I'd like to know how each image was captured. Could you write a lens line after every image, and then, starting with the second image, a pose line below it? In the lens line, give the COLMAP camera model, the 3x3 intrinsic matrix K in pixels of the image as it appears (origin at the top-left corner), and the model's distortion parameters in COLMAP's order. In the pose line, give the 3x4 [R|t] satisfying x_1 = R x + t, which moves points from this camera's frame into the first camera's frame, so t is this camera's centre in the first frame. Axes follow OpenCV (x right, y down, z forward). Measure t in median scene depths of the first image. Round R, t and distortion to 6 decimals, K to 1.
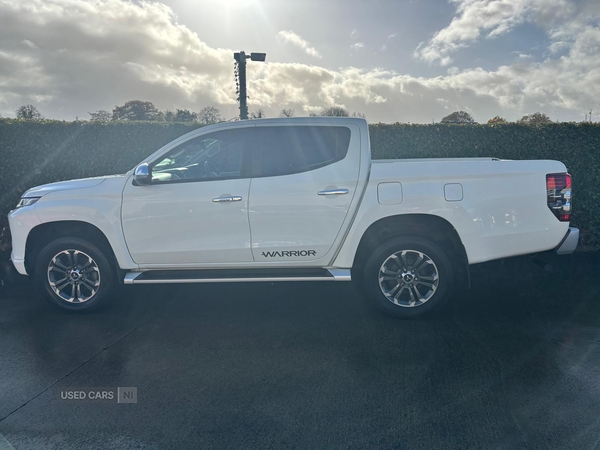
lens RADIAL K [[494.2, 0, 280.3], [0, 494.2, 203.5], [0, 0, 1]] dist [0.046952, -0.074269]
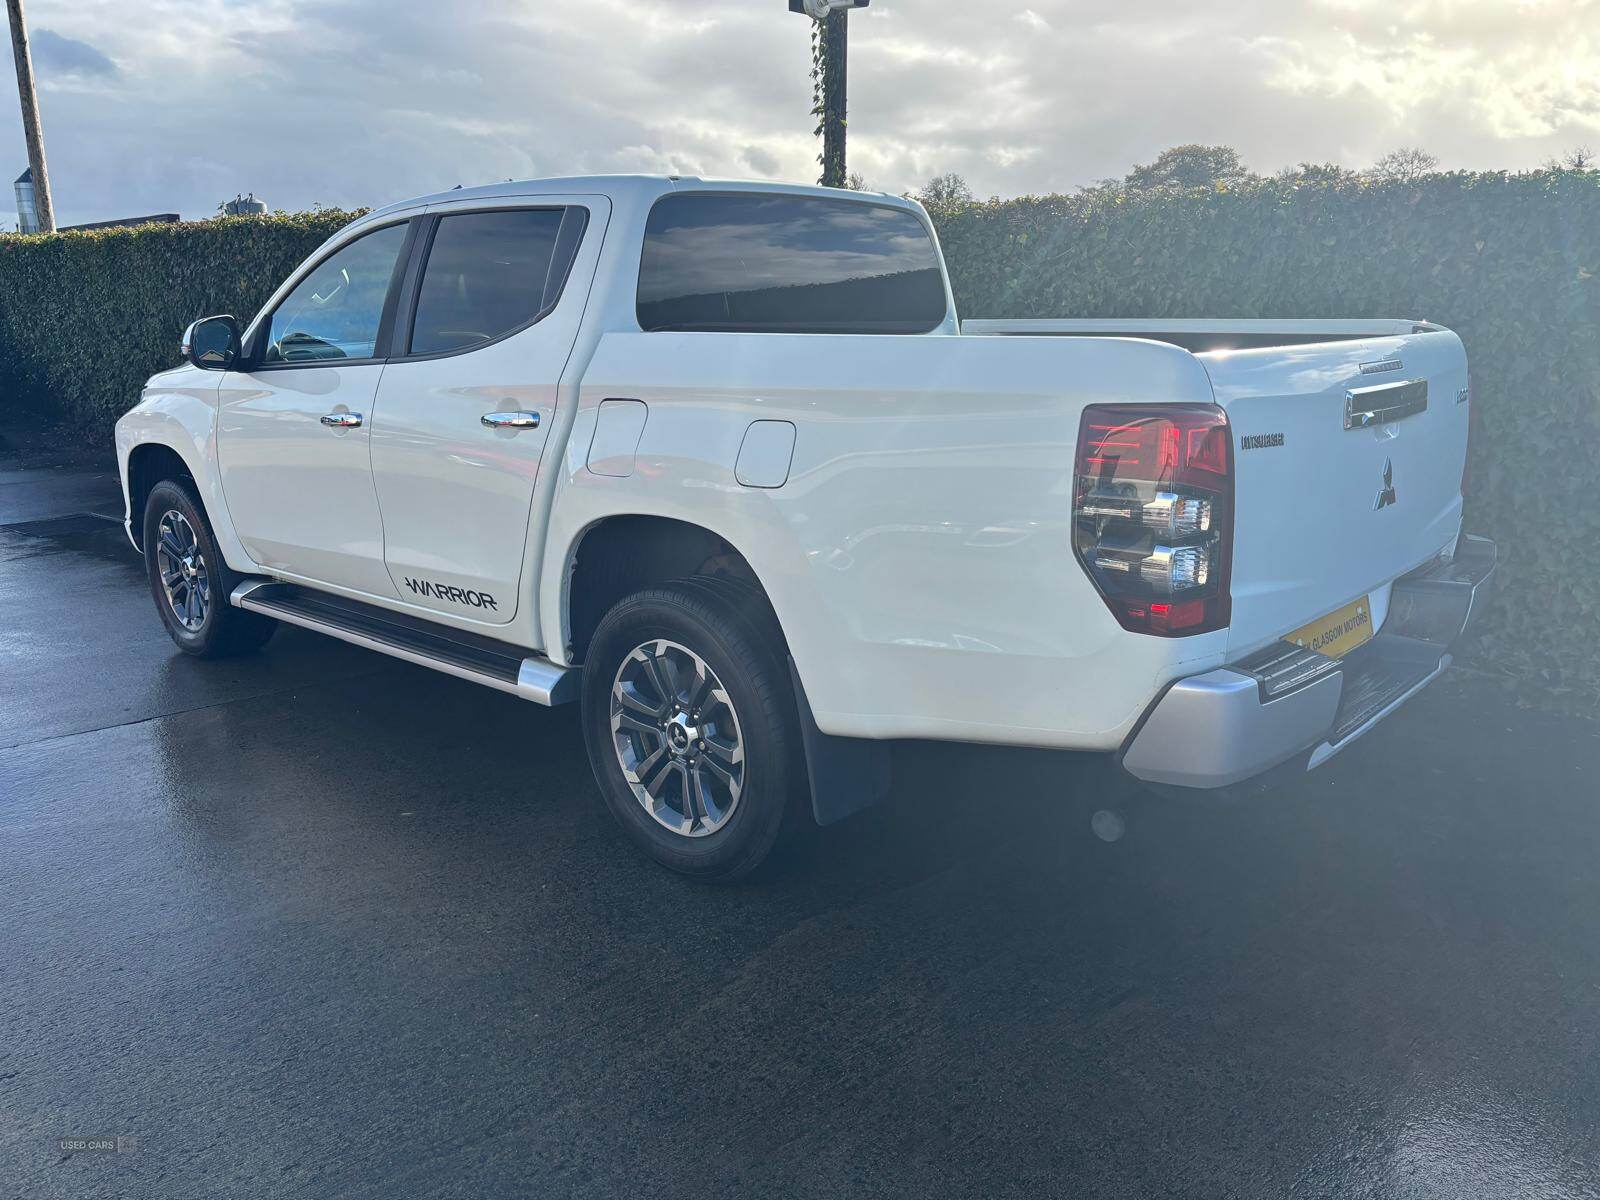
lens RADIAL K [[1229.1, 0, 797.5], [0, 1229.1, 572.7], [0, 0, 1]] dist [0.017213, -0.008577]
pose [[0.795096, 0.140217, -0.590052, 0.449916], [-0.064948, 0.986998, 0.147029, -0.034299], [0.602996, -0.078579, 0.793865, 0.293675]]
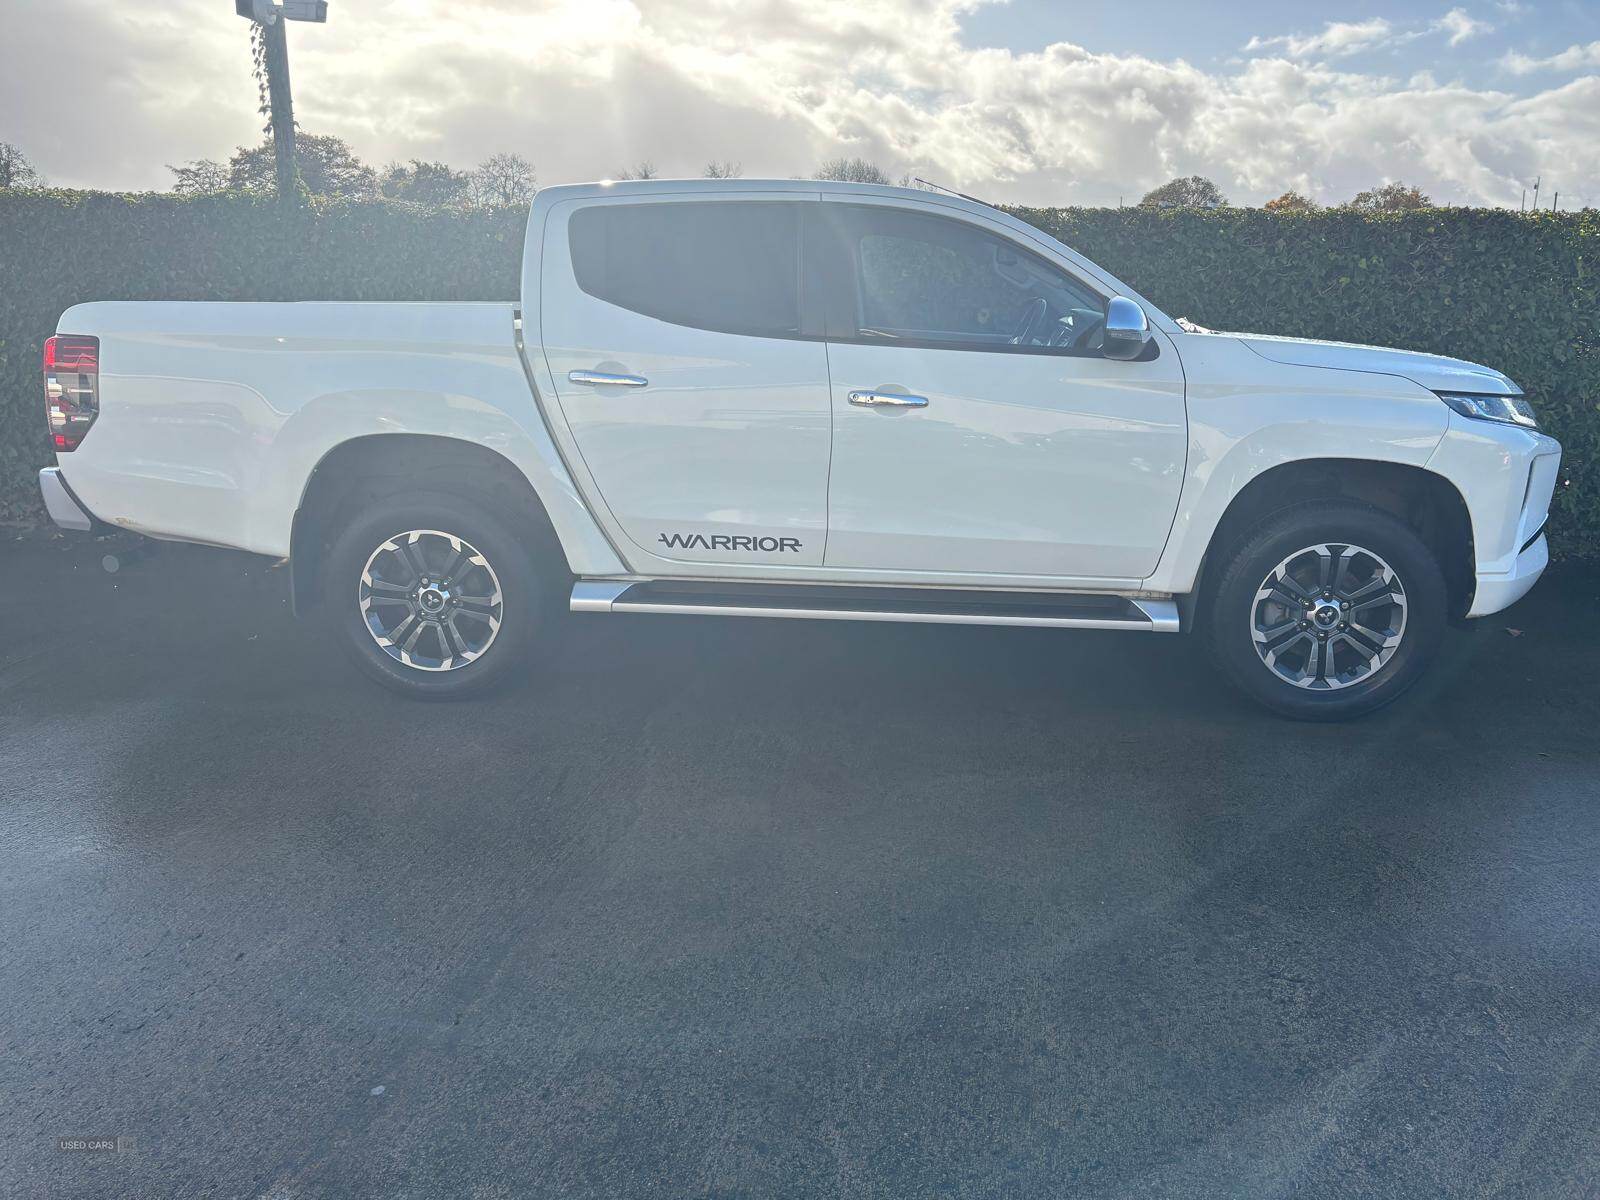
lens RADIAL K [[1229.1, 0, 811.3], [0, 1229.1, 598.3], [0, 0, 1]] dist [0.017213, -0.008577]
pose [[0.999779, 0.006112, 0.020091, 0.334804], [-0.009020, 0.988948, 0.147991, 0.000125], [-0.018965, -0.148140, 0.988785, 0.012509]]
